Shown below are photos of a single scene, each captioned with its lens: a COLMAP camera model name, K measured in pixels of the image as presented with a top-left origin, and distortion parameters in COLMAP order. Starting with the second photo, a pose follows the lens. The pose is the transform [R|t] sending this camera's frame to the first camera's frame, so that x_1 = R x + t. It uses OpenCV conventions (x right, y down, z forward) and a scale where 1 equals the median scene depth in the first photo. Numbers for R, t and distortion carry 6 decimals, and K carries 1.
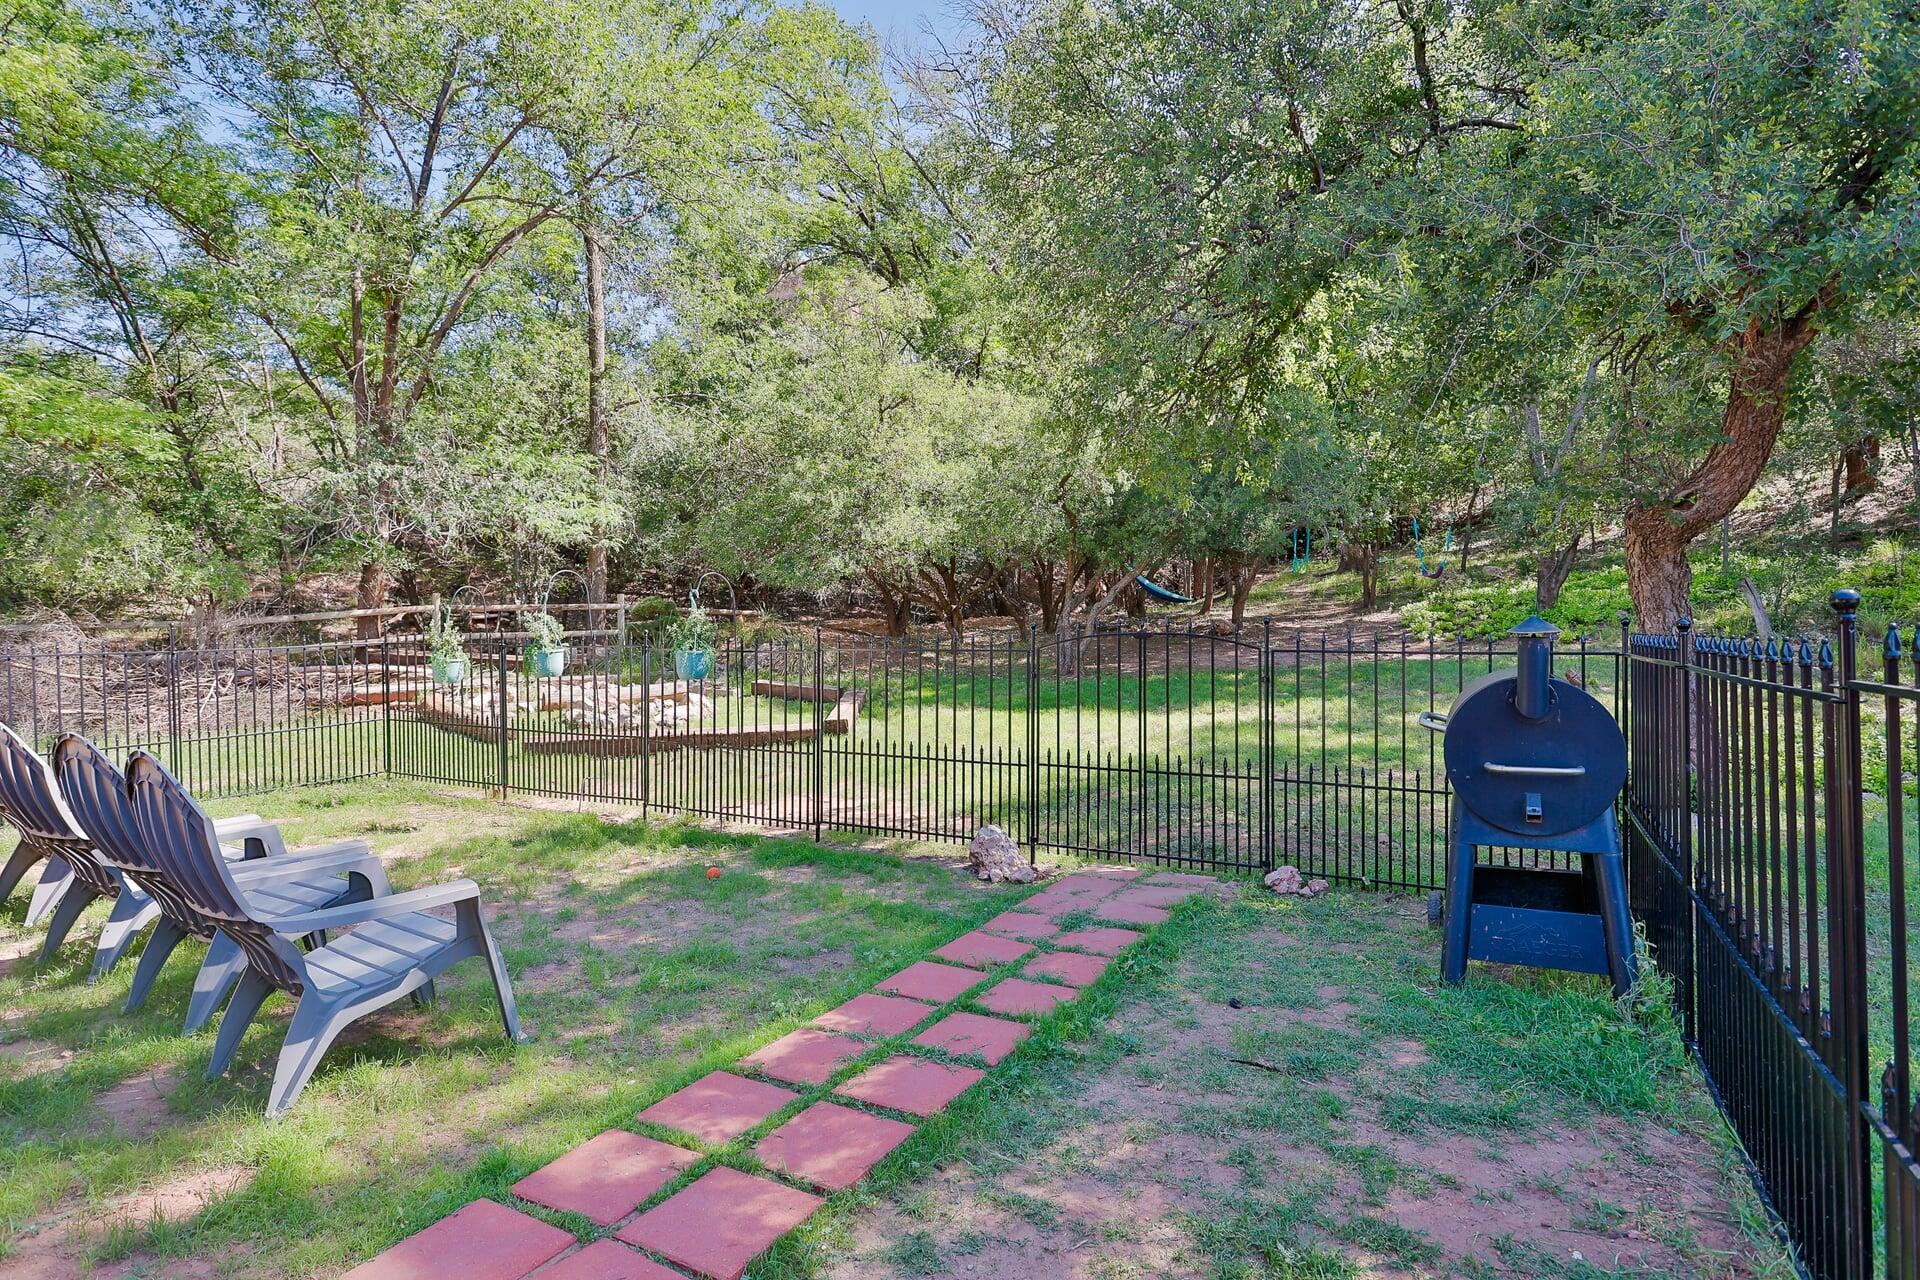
lens RADIAL K [[977.4, 0, 960.0], [0, 977.4, 640.0], [0, 0, 1]] dist [-0.000738, 0.000136]
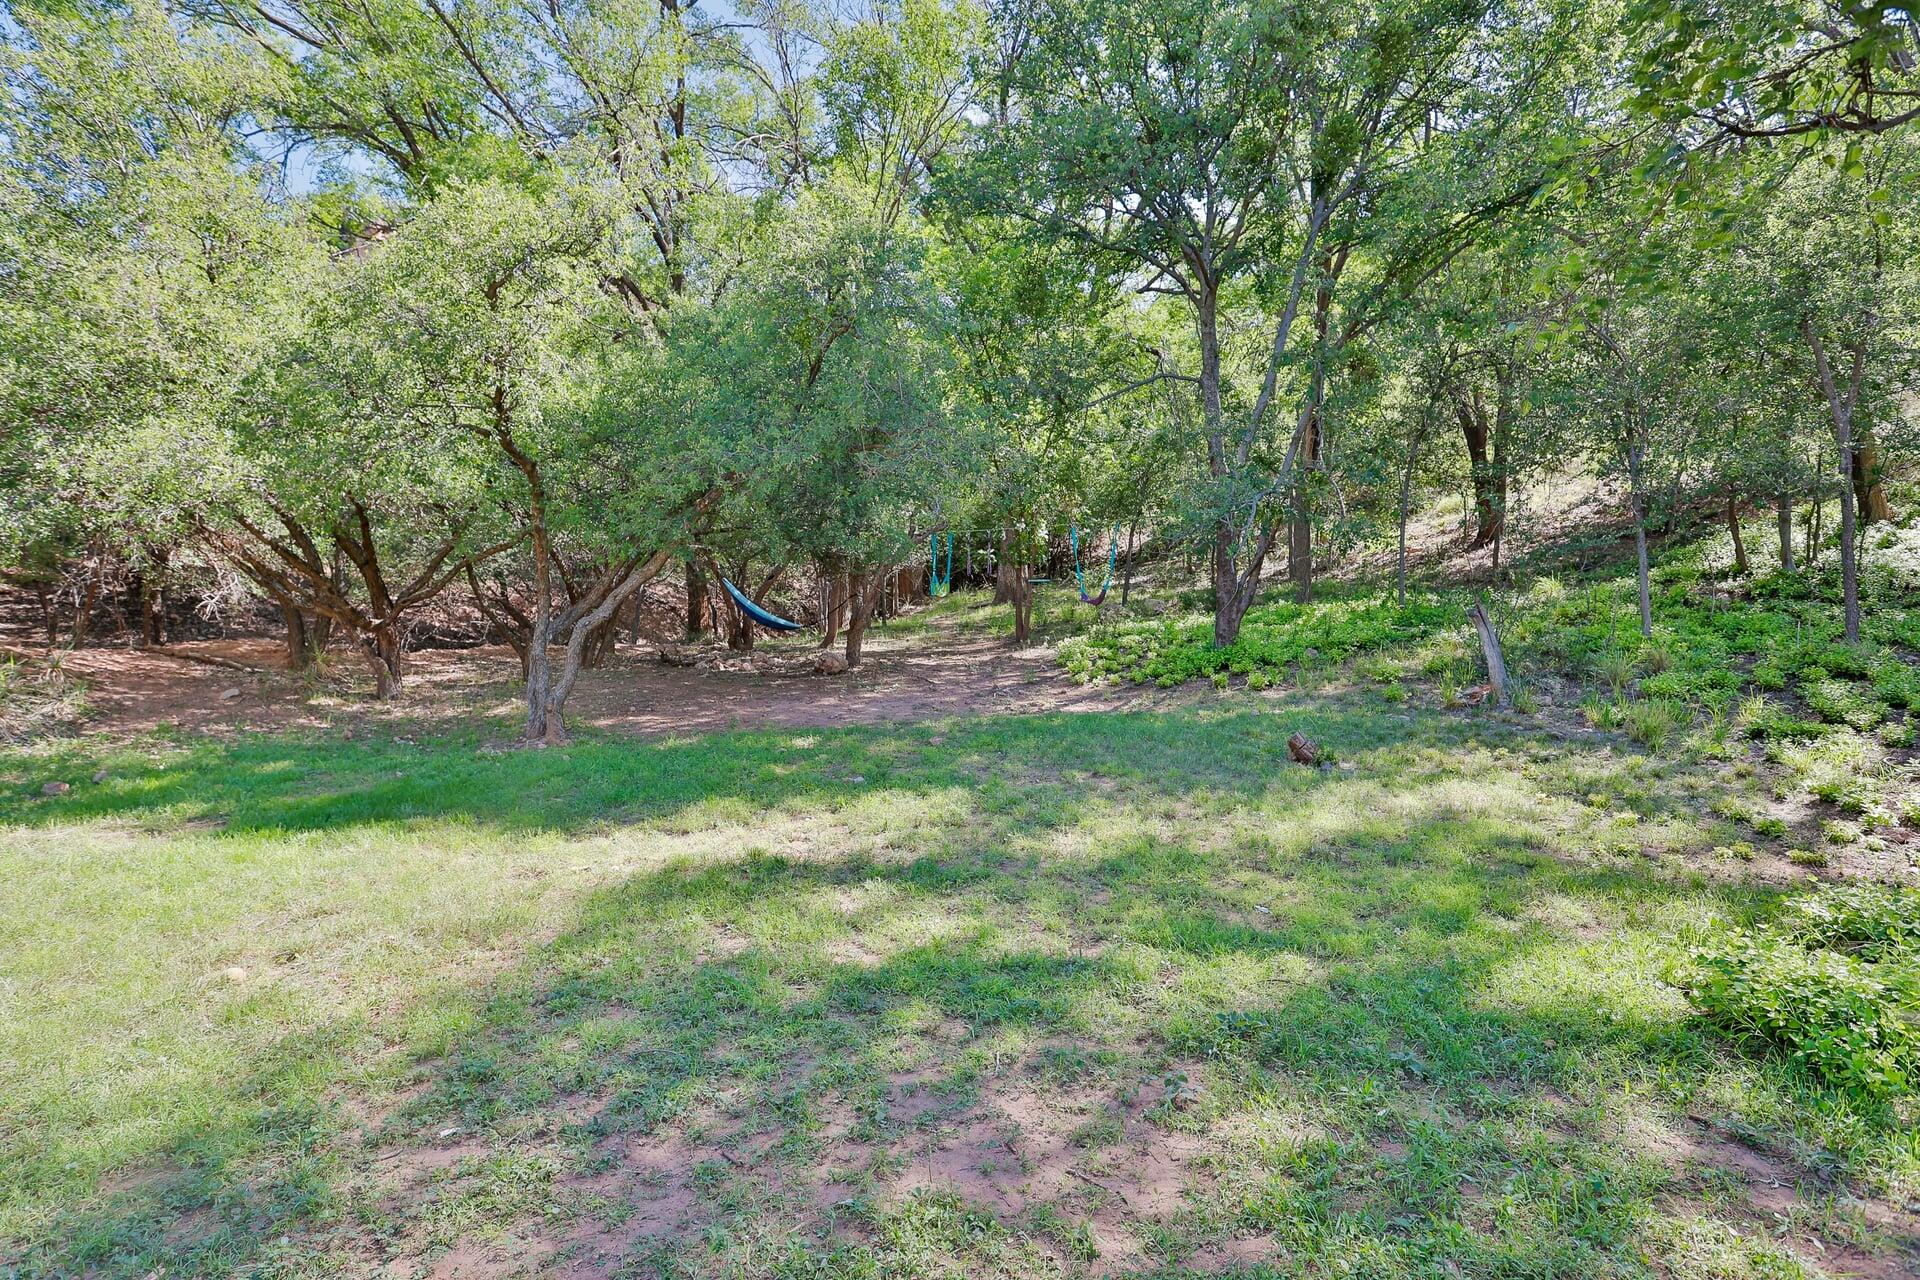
lens RADIAL K [[977.4, 0, 960.0], [0, 977.4, 640.0], [0, 0, 1]] dist [-0.000738, 0.000136]
pose [[0.949655, 0.022912, 0.312459, 0.114430], [-0.010474, 0.999087, -0.041427, -0.001039], [-0.313123, 0.036068, 0.949027, 0.242242]]
